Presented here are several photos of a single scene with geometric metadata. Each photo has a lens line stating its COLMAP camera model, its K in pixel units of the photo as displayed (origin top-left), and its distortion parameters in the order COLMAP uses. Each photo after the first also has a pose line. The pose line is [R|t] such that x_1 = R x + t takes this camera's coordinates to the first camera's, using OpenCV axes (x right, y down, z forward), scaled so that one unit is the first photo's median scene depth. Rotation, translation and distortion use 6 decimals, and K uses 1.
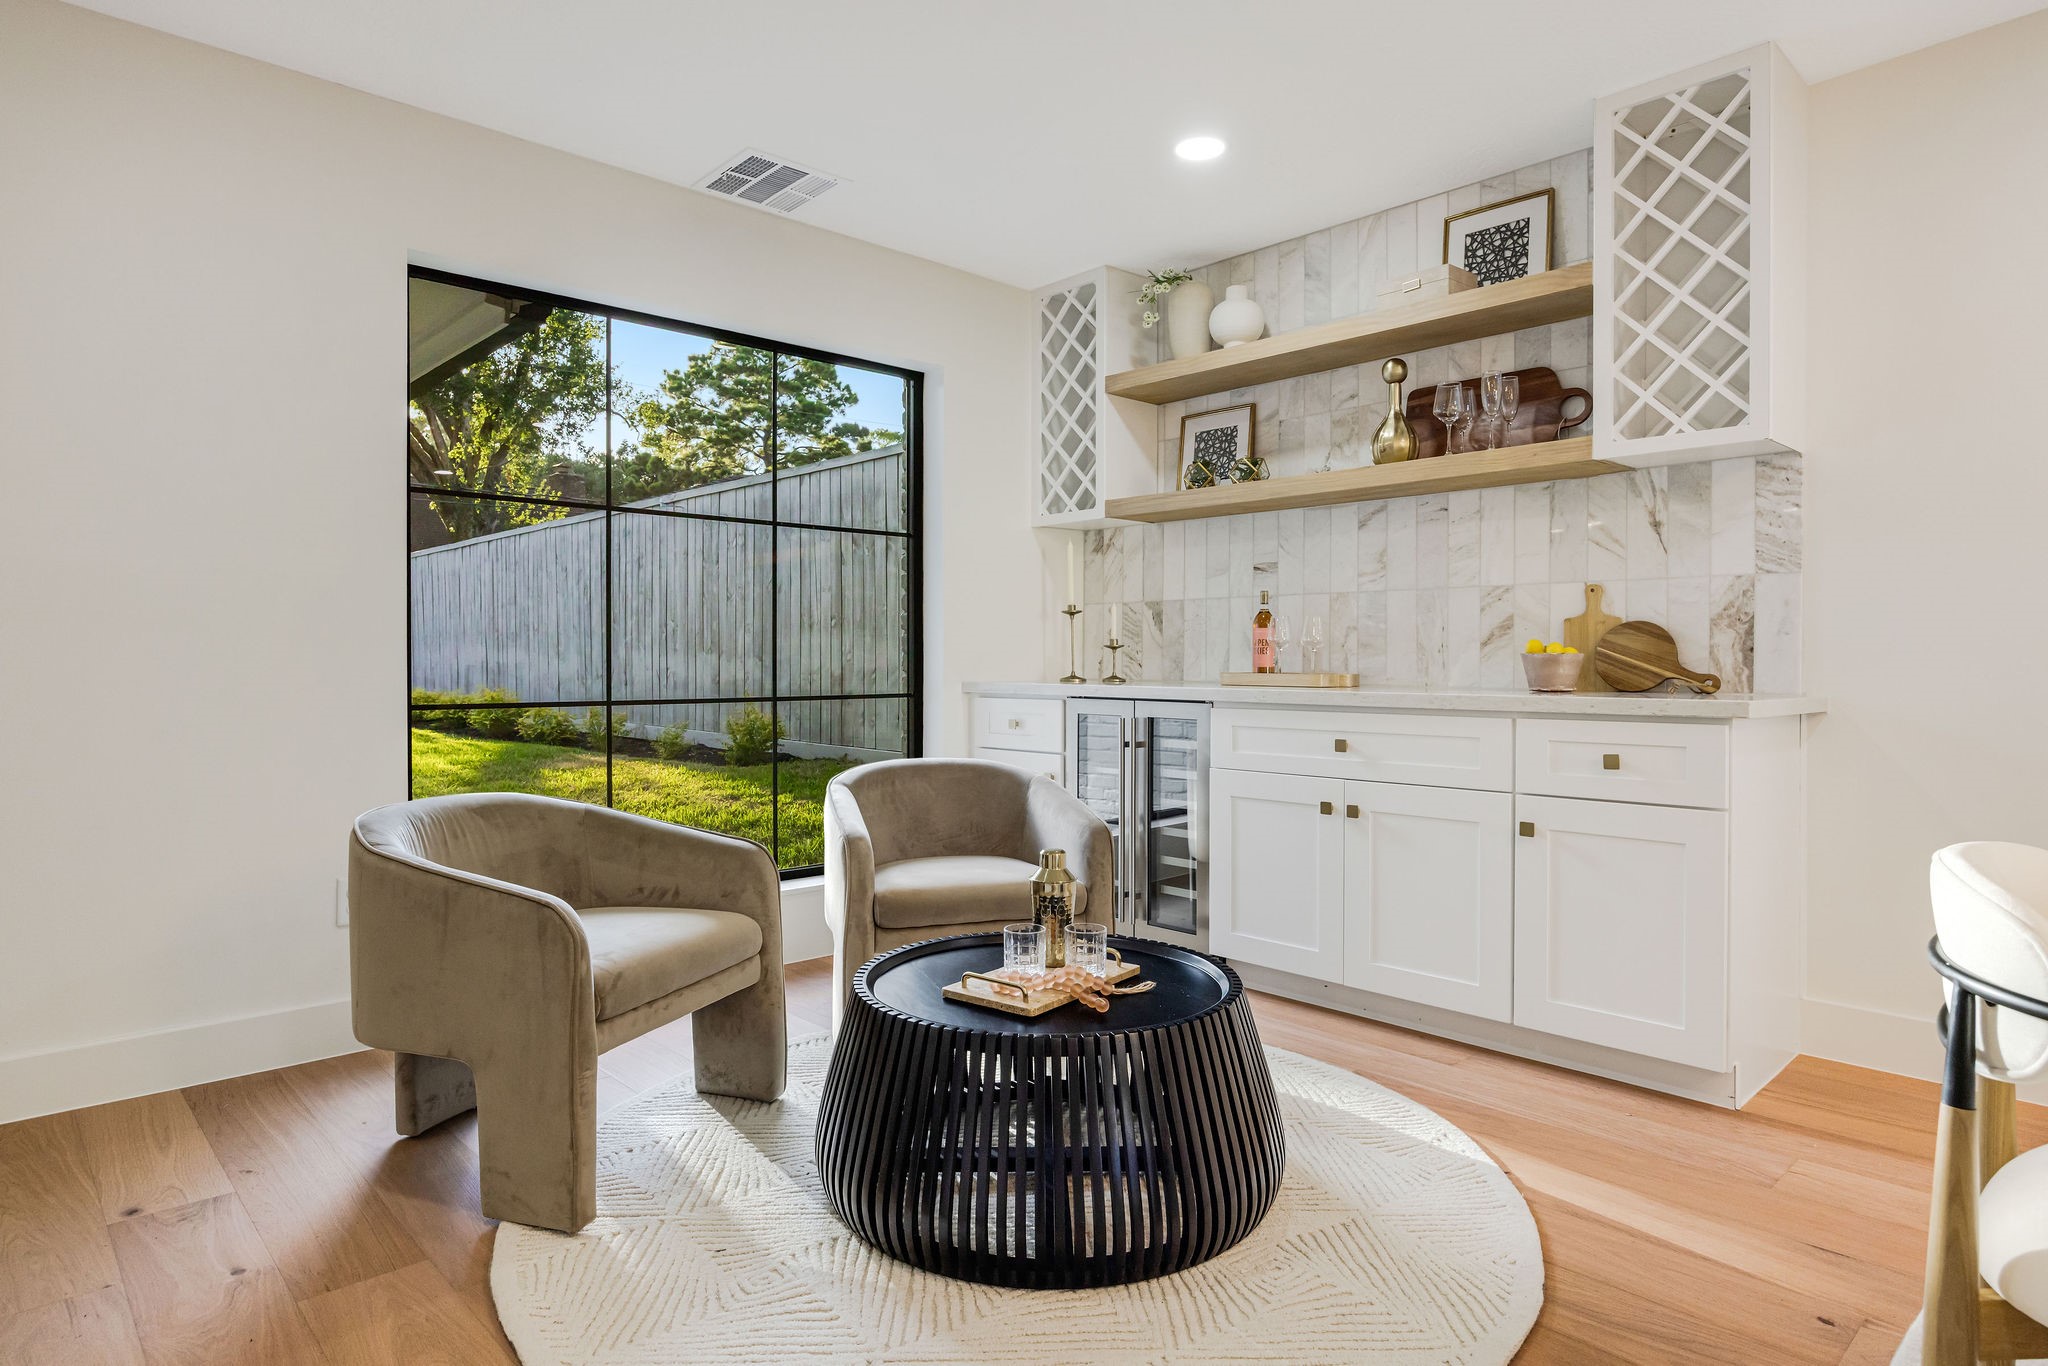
lens RADIAL K [[1147.9, 0, 1021.6], [0, 1147.9, 678.5], [0, 0, 1]] dist [-0.003051, -0.000658]
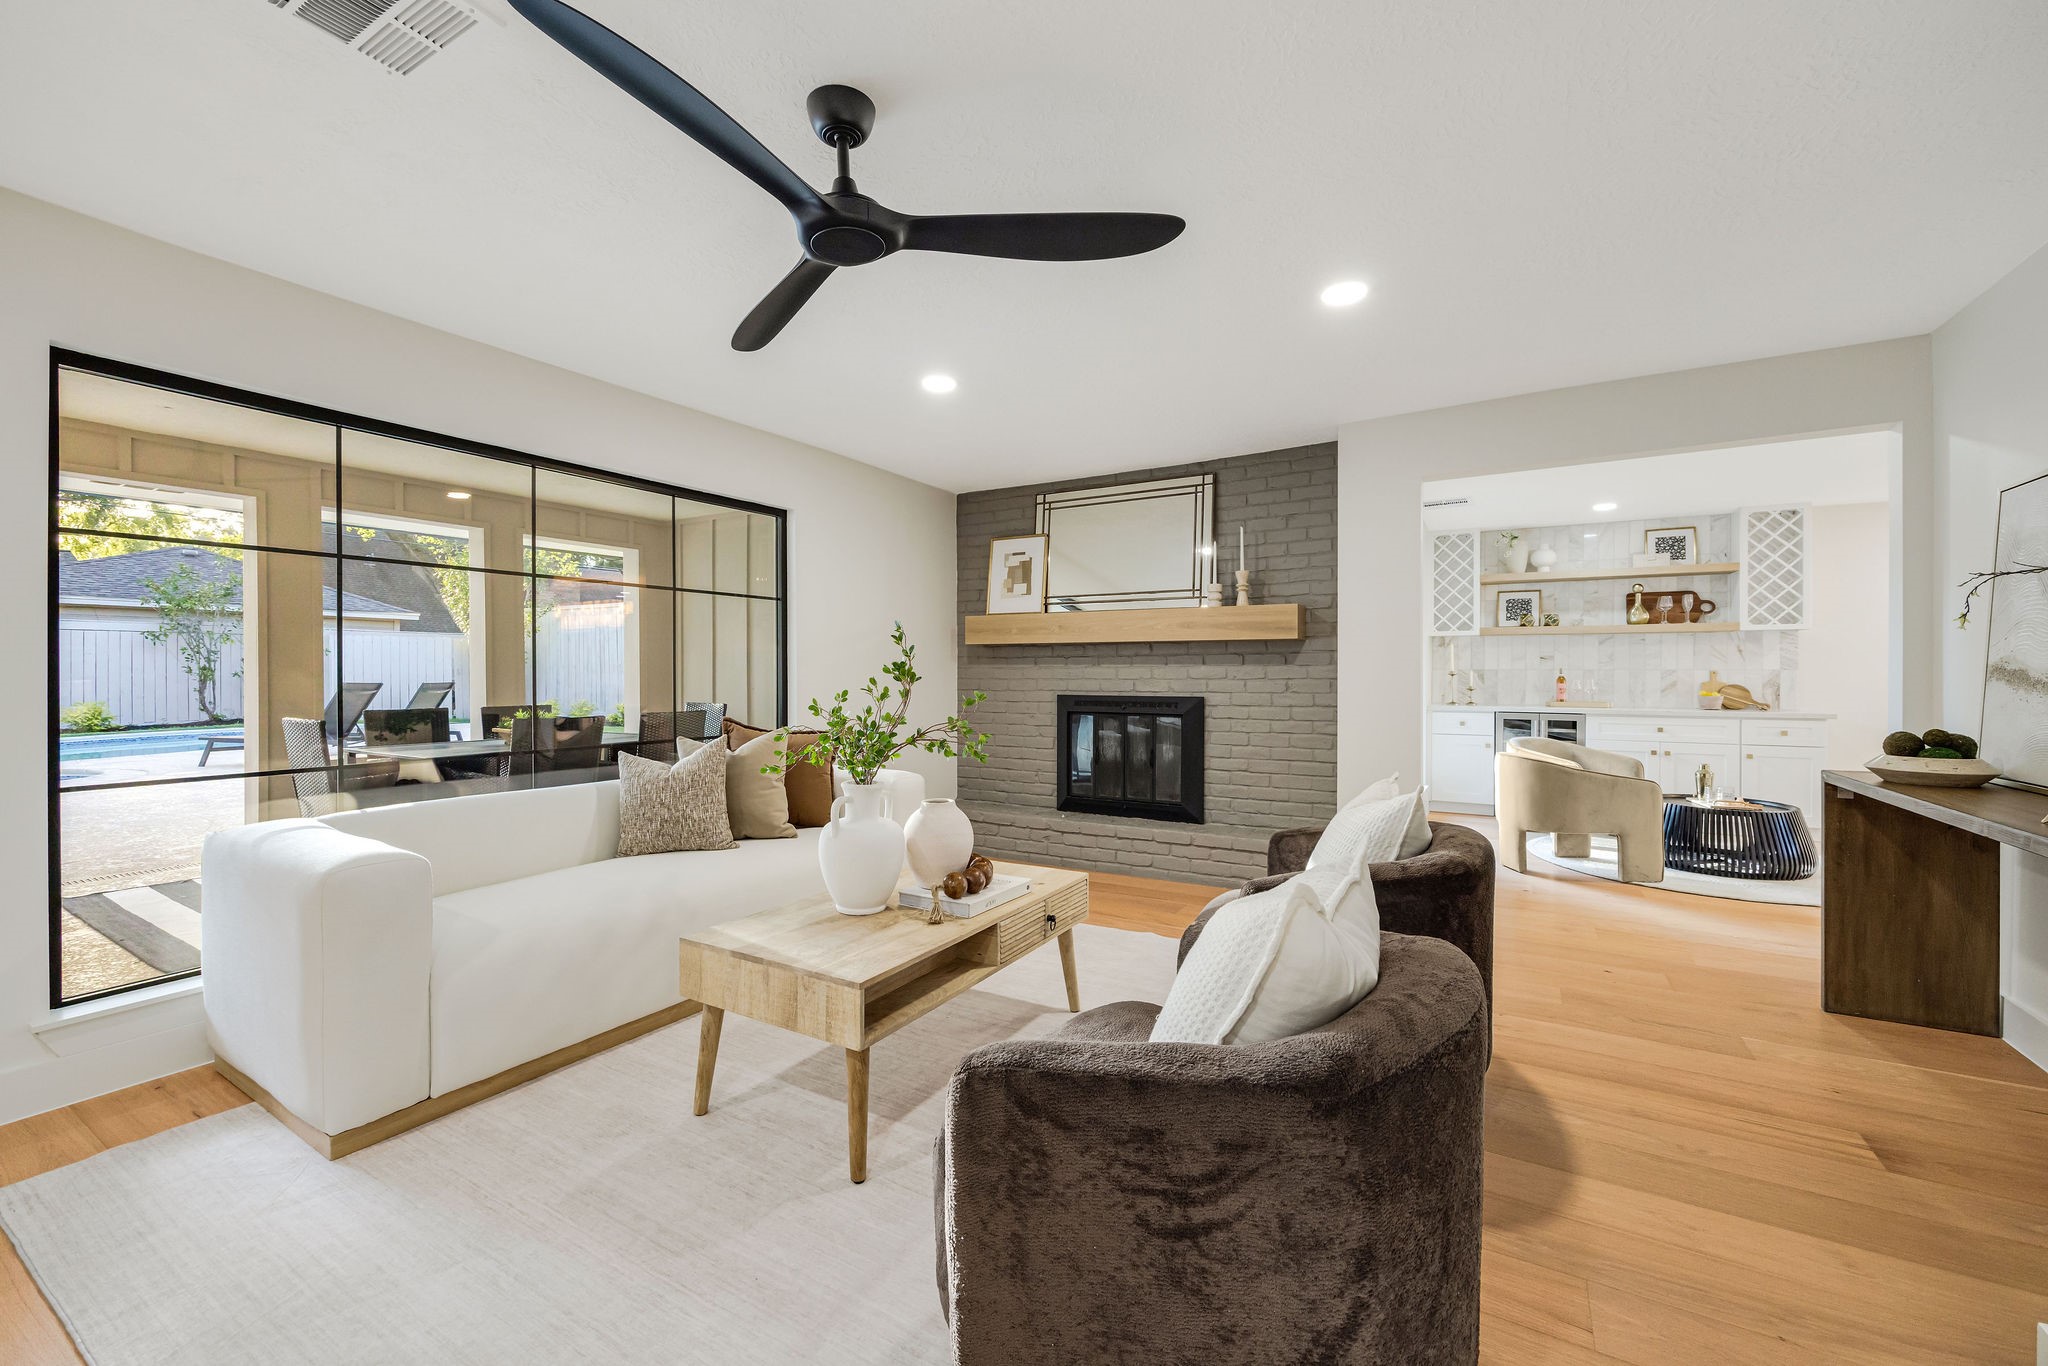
lens RADIAL K [[813.8, 0, 1003.7], [0, 813.8, 689.0], [0, 0, 1]] dist [-0.006542, 0.000593]
pose [[0.962649, -0.002982, 0.270734, -1.735156], [0.002433, 0.999994, 0.002362, -0.047621], [-0.270740, -0.001615, 0.962651, -0.442675]]
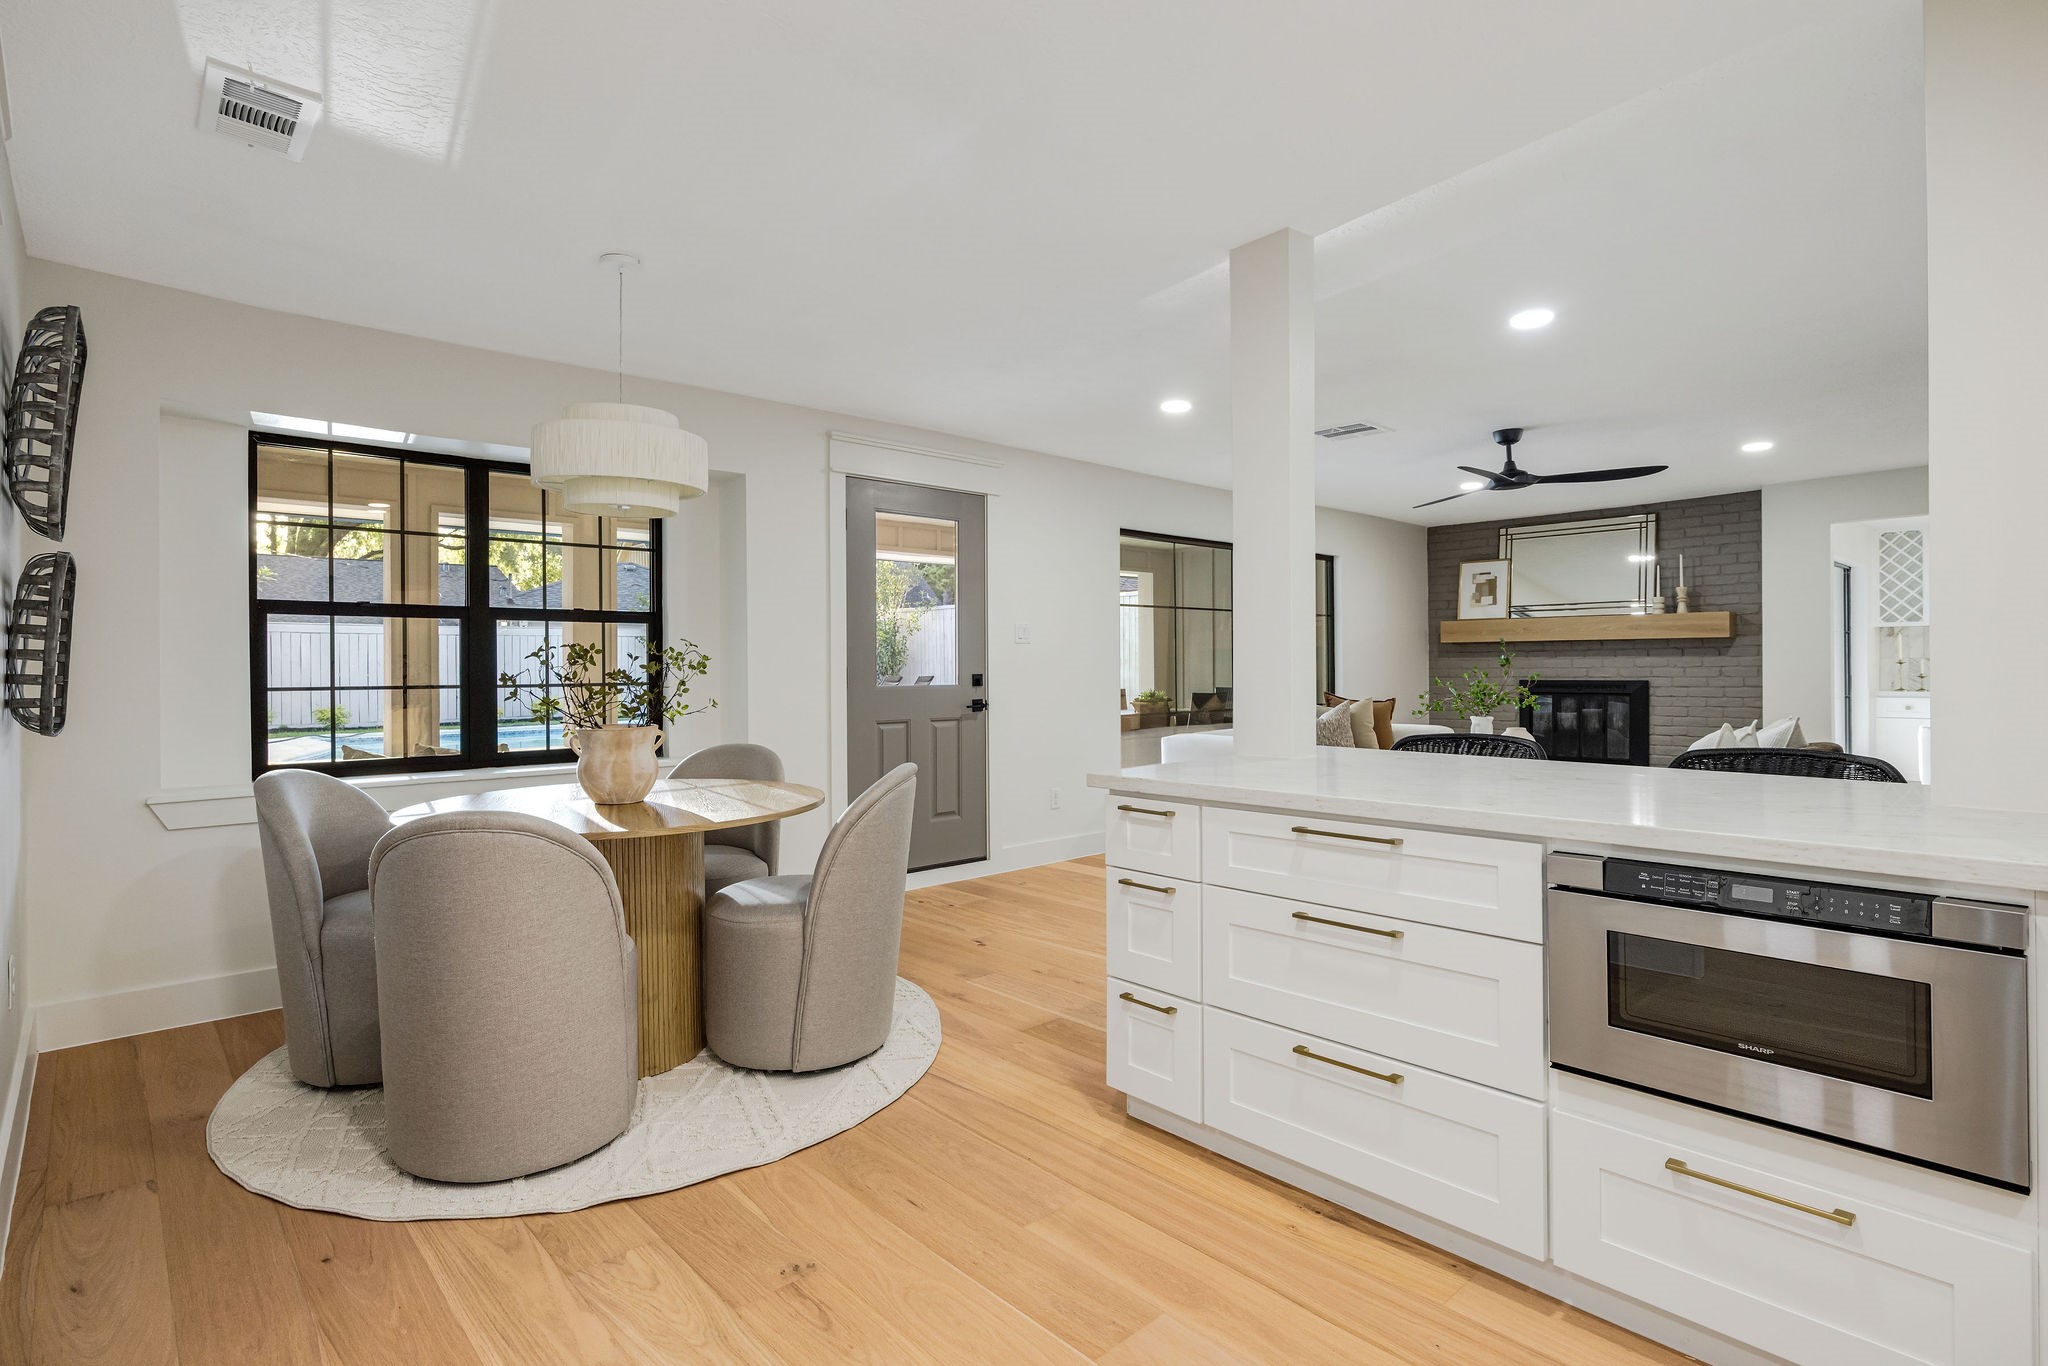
lens RADIAL K [[969.9, 0, 1028.6], [0, 969.9, 679.3], [0, 0, 1]] dist [-0.004140, 0.000824]
pose [[0.999927, -0.003331, -0.011619, -2.463968], [0.003262, 0.999977, -0.005900, -0.022761], [0.011639, 0.005862, 0.999915, -1.489380]]
